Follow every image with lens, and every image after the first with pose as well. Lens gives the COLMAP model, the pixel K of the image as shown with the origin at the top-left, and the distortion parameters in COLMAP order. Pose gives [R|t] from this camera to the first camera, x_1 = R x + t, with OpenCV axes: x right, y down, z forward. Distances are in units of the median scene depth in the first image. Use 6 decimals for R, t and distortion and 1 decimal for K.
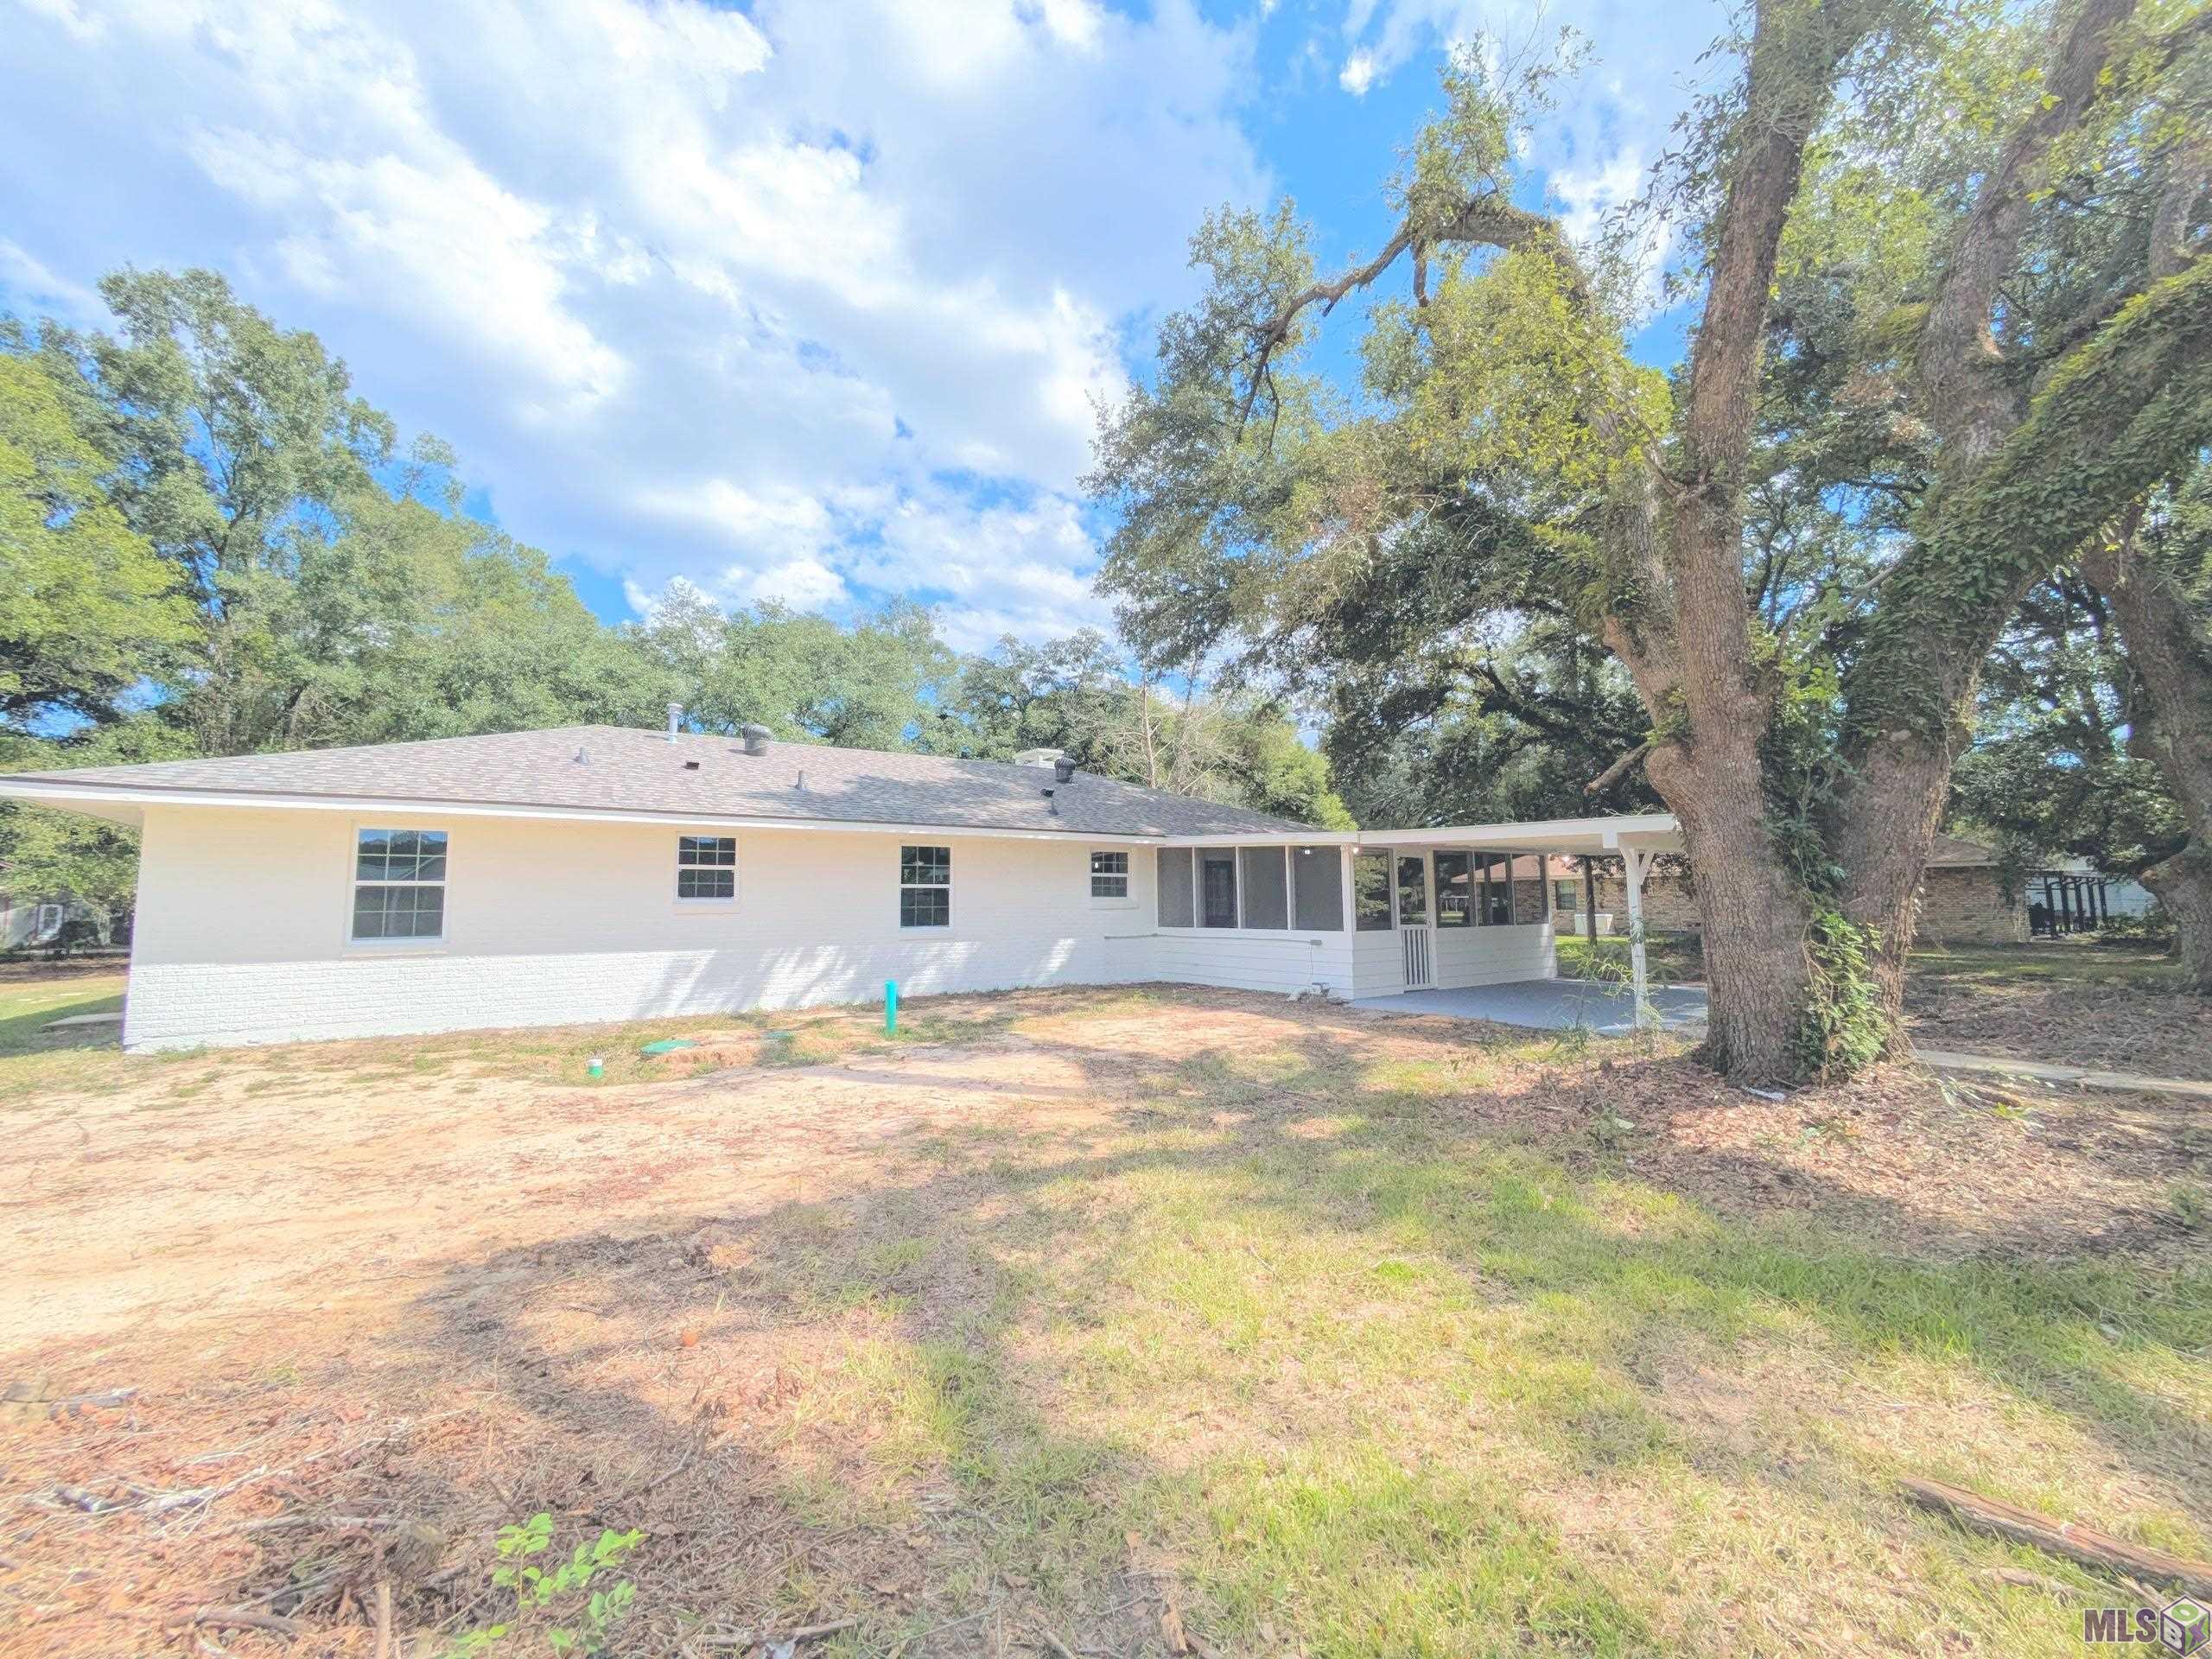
lens RADIAL K [[874.7, 0, 1099.7], [0, 874.7, 818.6], [0, 0, 1]] dist [-0.000747, 0.002140]
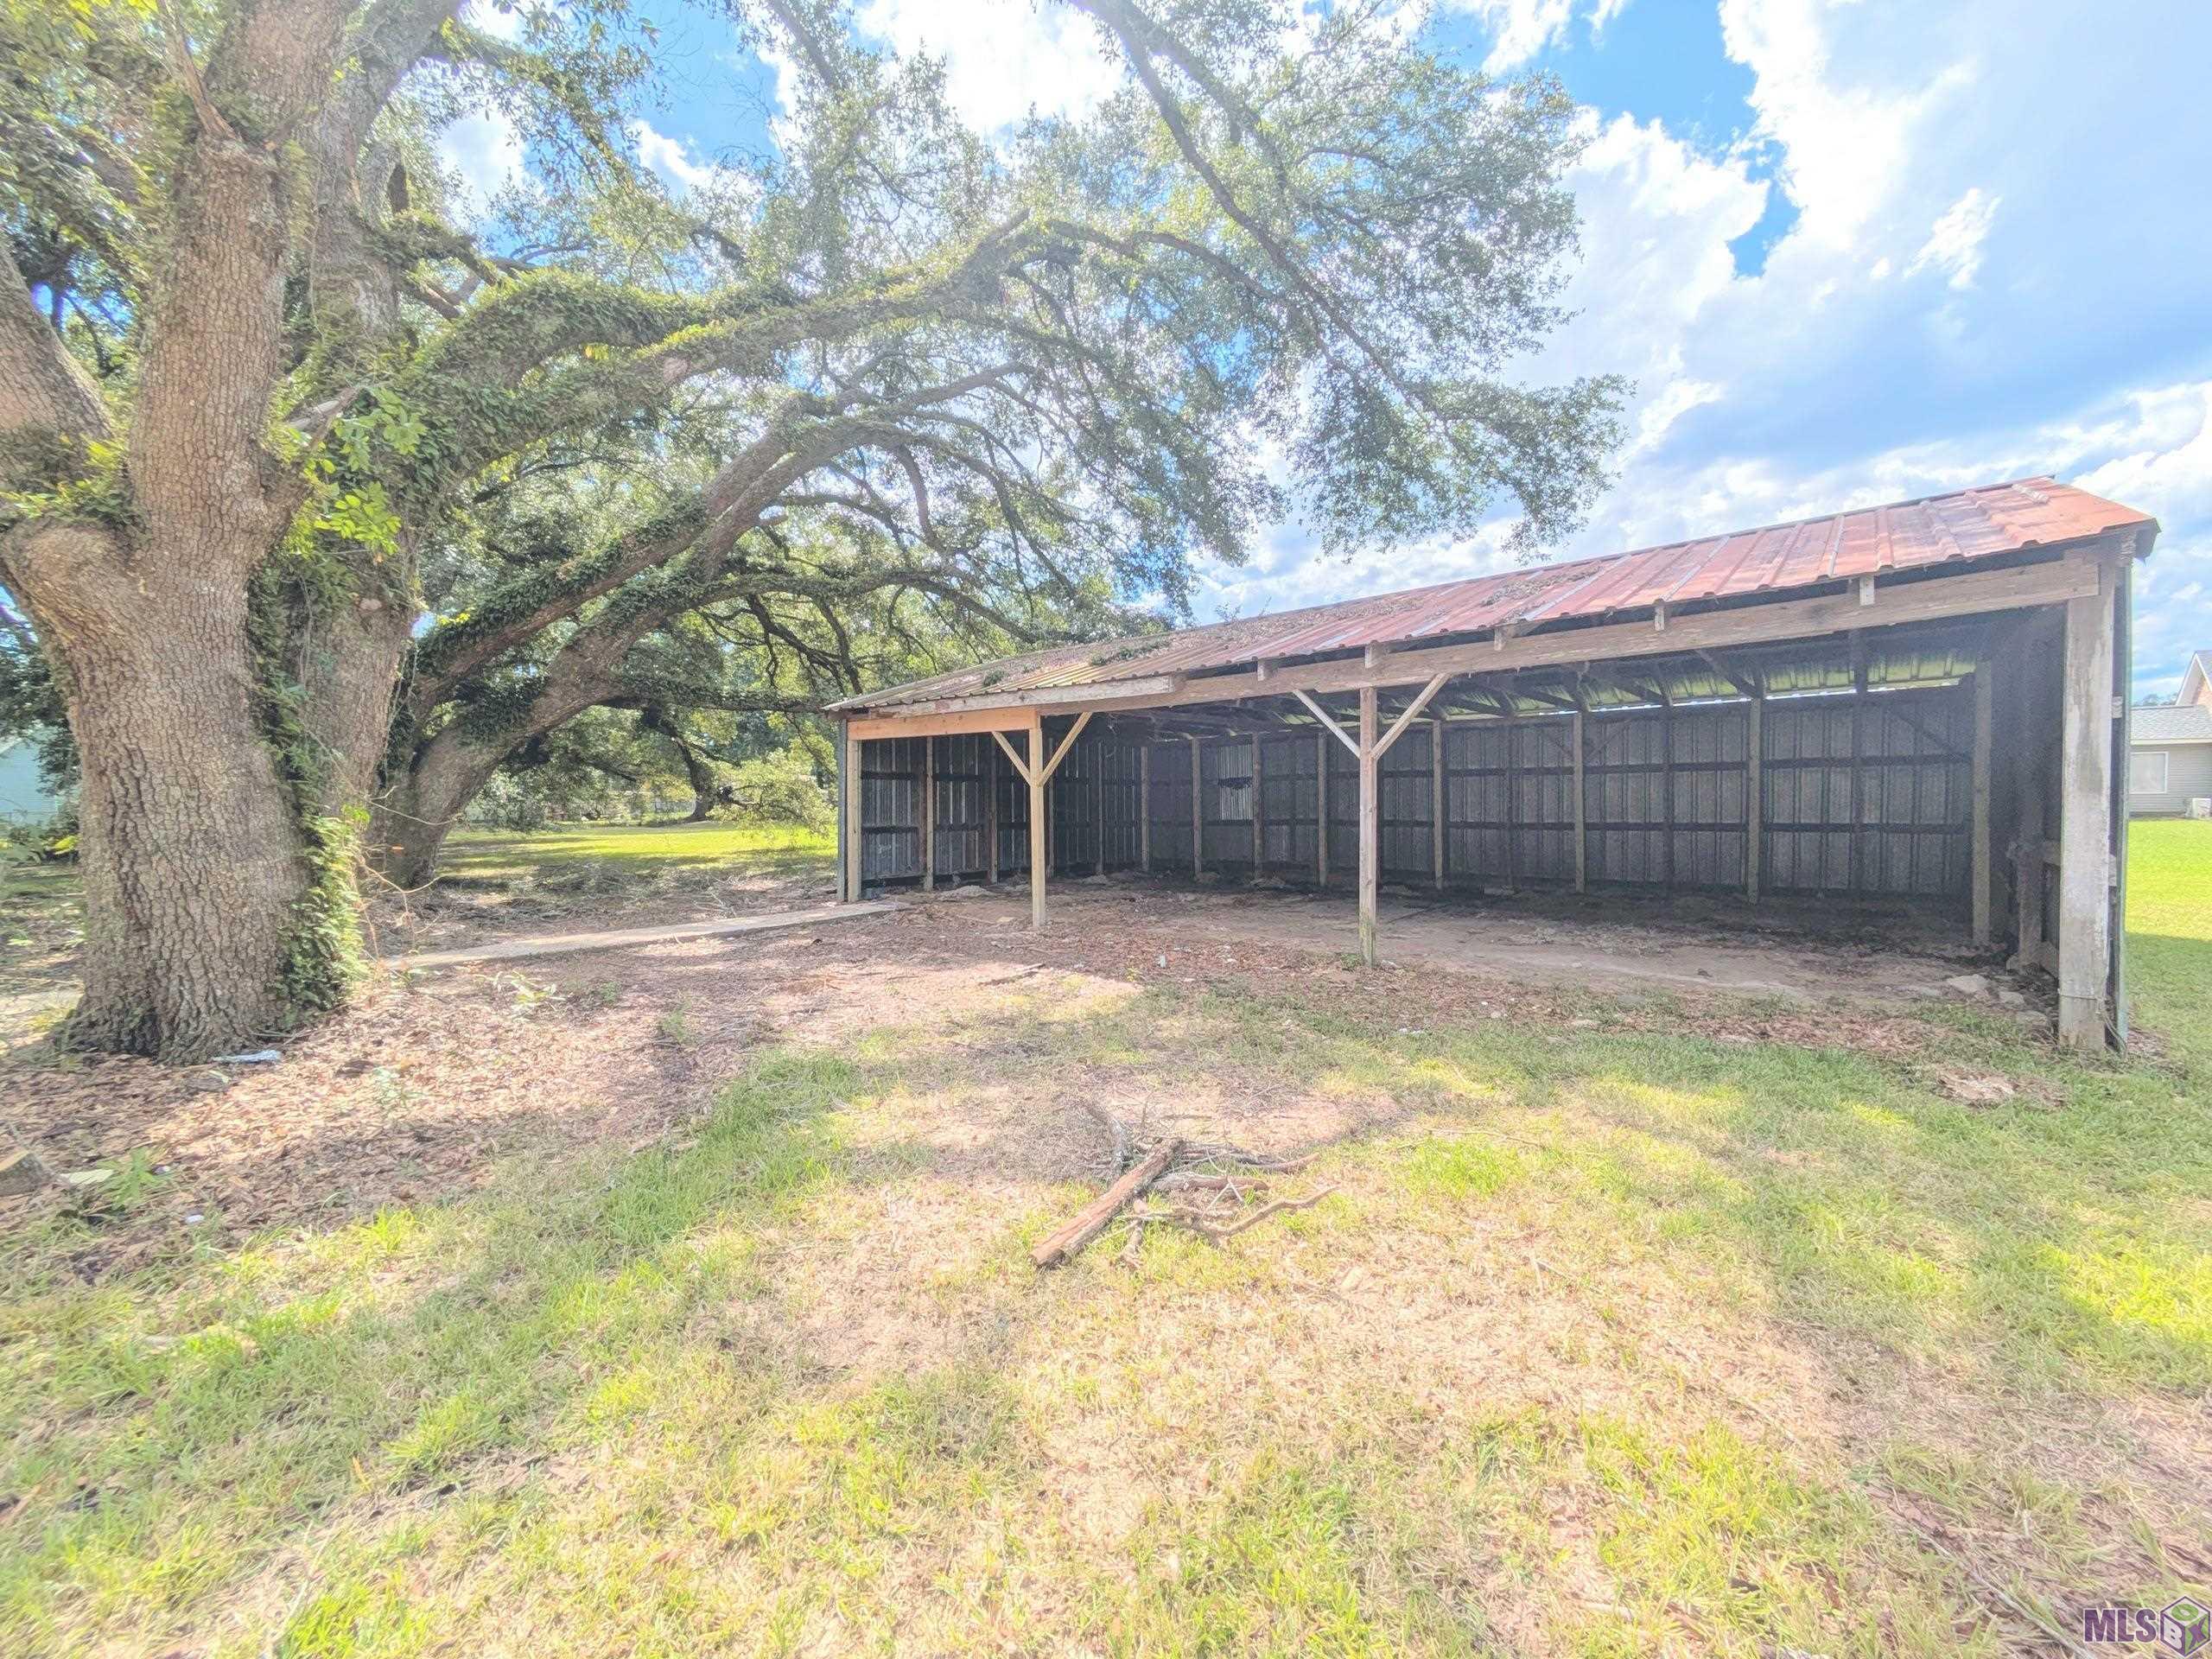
lens RADIAL K [[874.7, 0, 1093.0], [0, 874.7, 828.3], [0, 0, 1]] dist [-0.000747, 0.002140]
pose [[-0.211058, -0.021741, 0.977232, -0.111417], [-0.079840, 0.996795, 0.004932, 0.083000], [-0.974207, -0.076982, -0.212118, 0.603298]]
